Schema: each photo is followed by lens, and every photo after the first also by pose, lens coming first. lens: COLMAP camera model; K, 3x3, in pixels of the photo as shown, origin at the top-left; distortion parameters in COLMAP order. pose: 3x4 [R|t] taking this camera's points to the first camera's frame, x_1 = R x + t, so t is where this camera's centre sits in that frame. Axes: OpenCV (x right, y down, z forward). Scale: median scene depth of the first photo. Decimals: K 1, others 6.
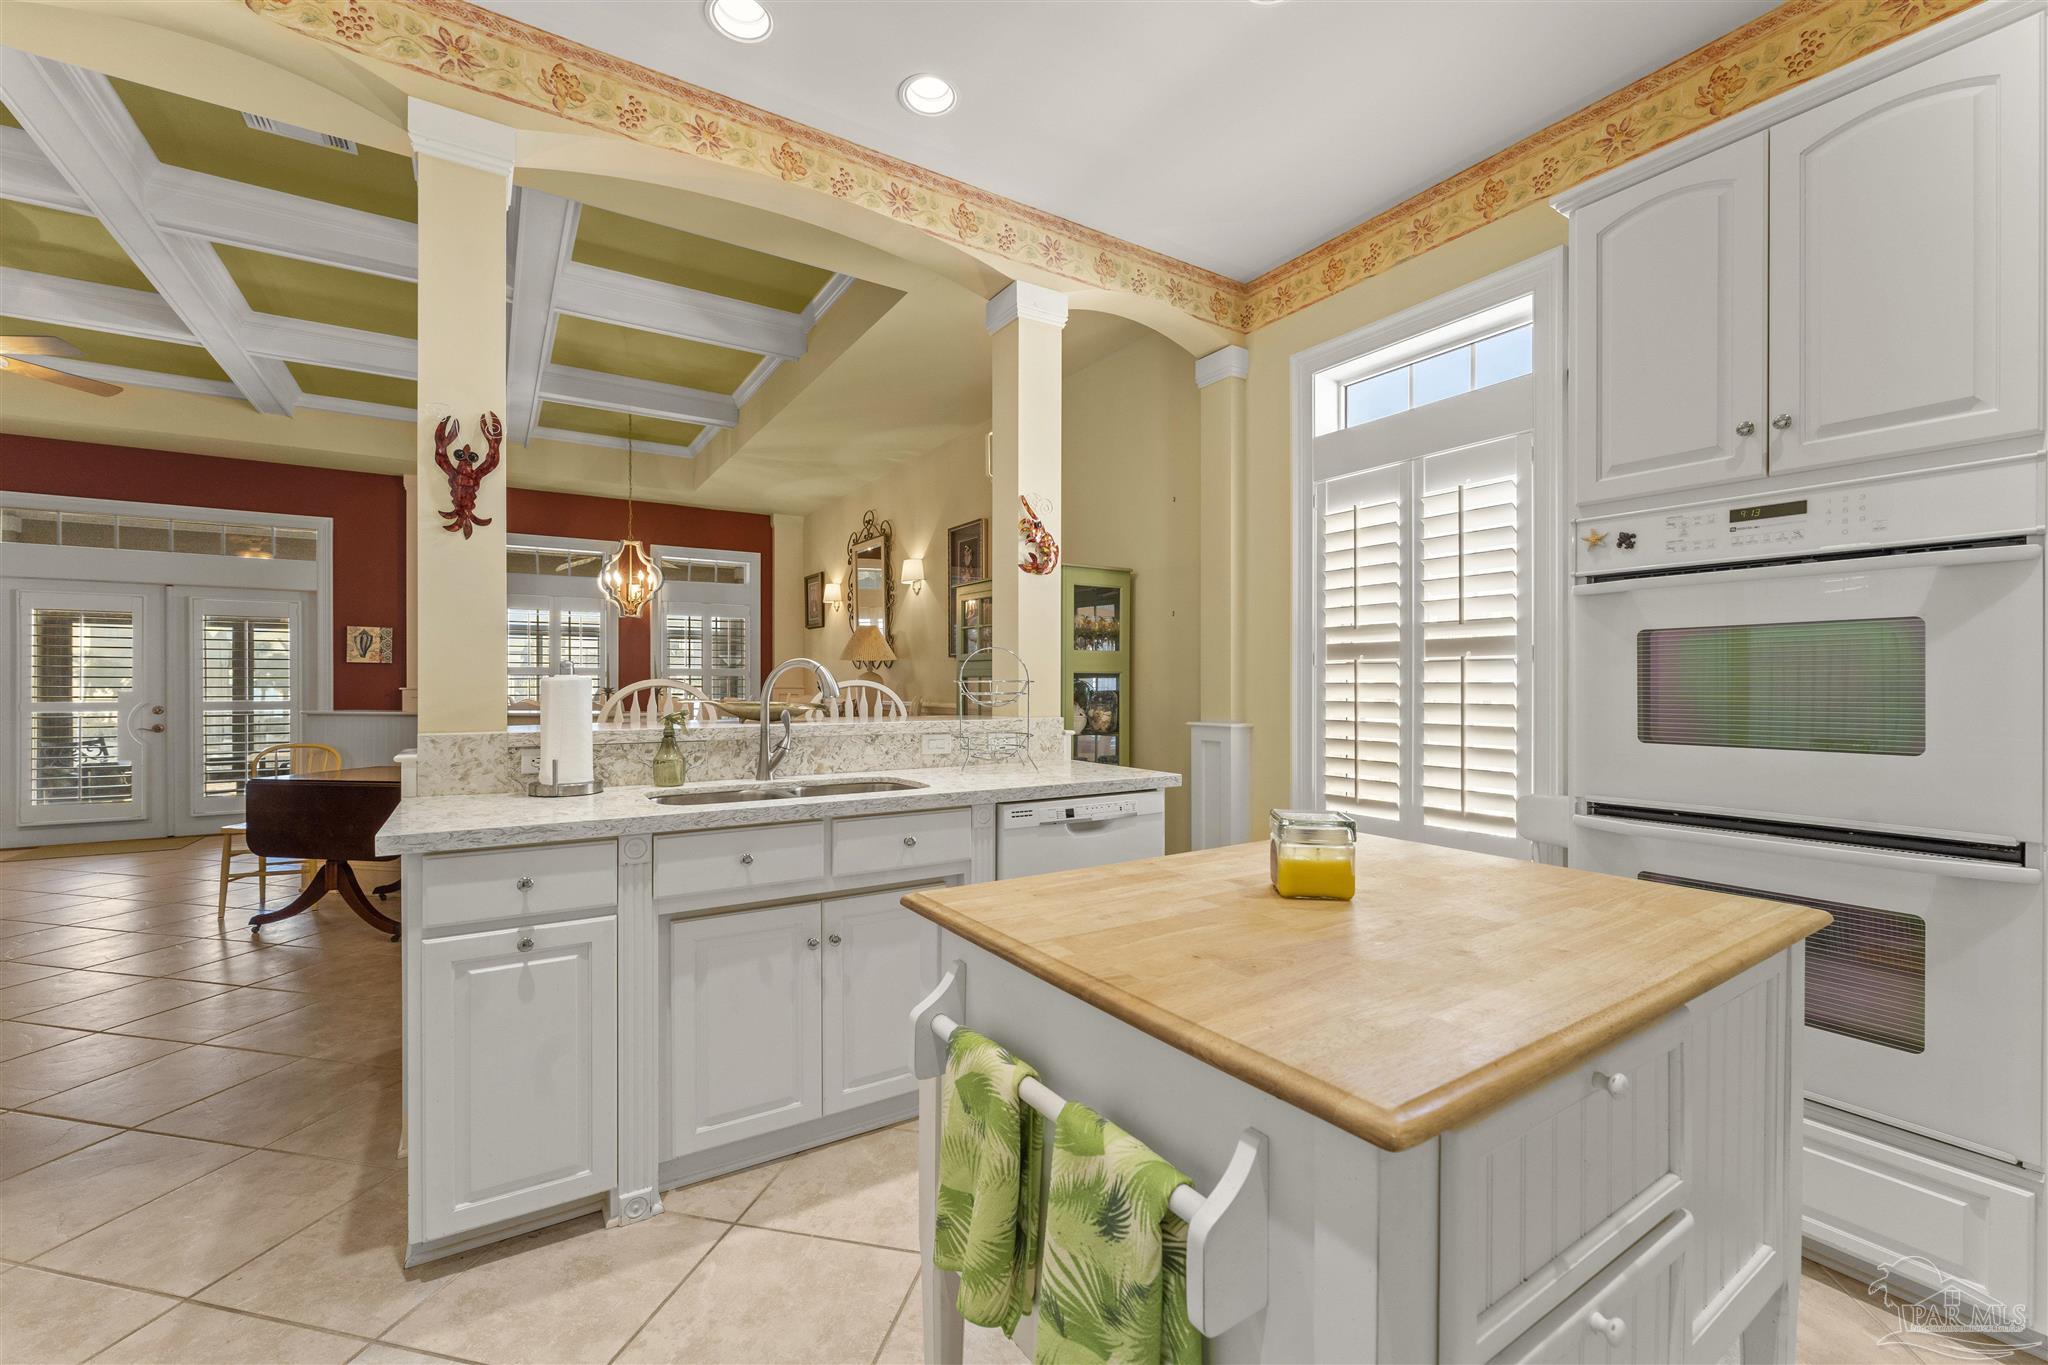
lens RADIAL K [[870.1, 0, 1038.9], [0, 870.1, 691.3], [0, 0, 1]] dist [0.003932, 0.001664]
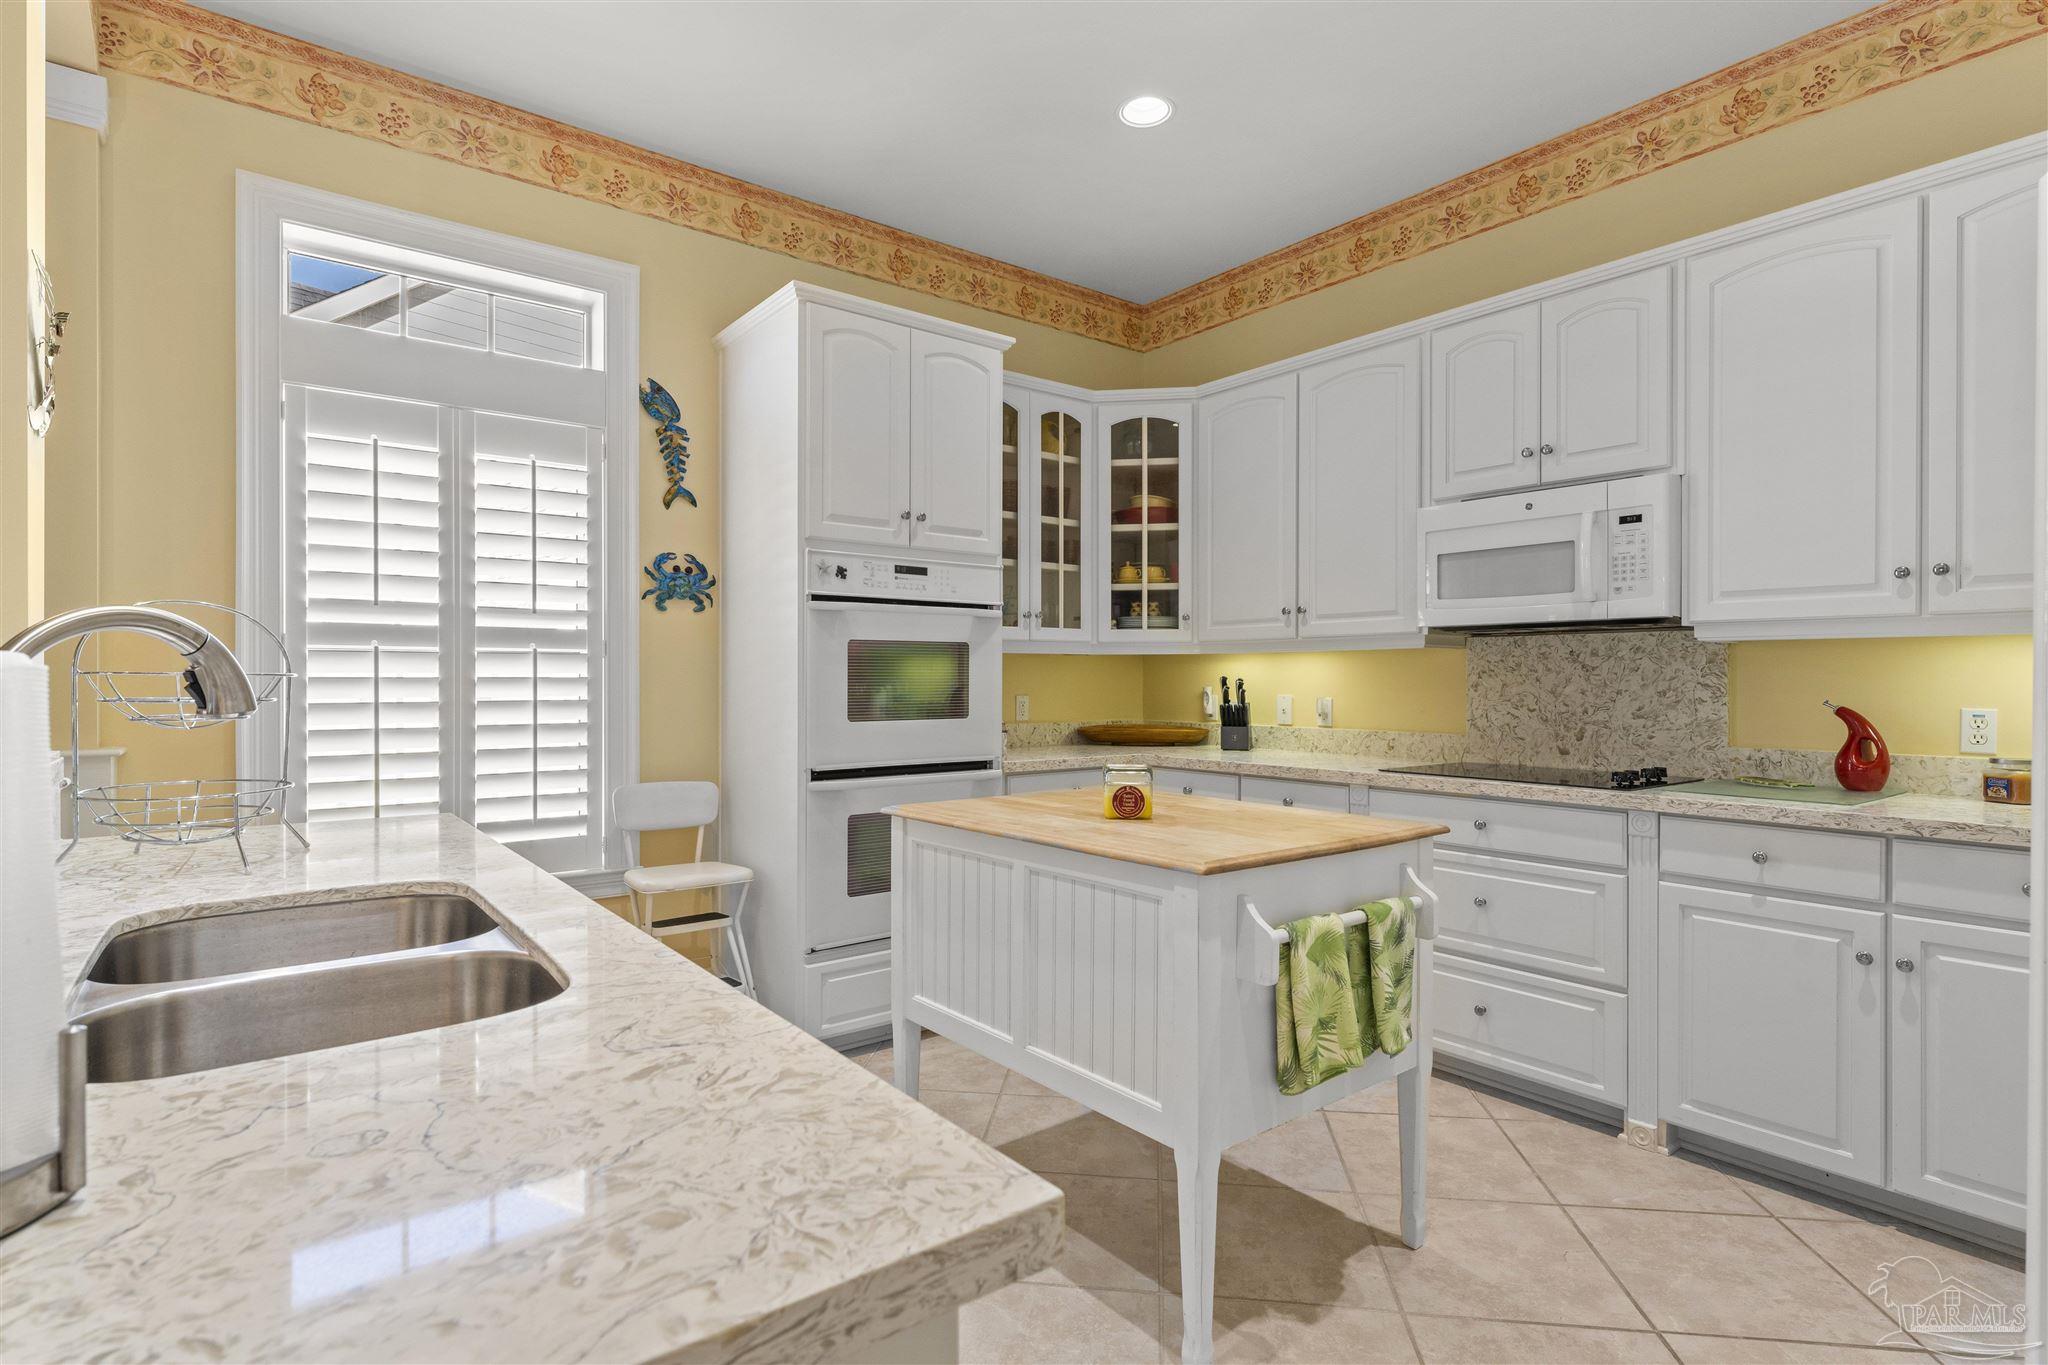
lens RADIAL K [[1017.2, 0, 1028.3], [0, 1017.2, 684.9], [0, 0, 1]] dist [0.000869, -0.001546]
pose [[-0.085645, -0.003868, 0.996318, -0.576773], [0.008304, 0.999955, 0.004596, -0.002284], [-0.996291, 0.008667, -0.085609, 0.532627]]
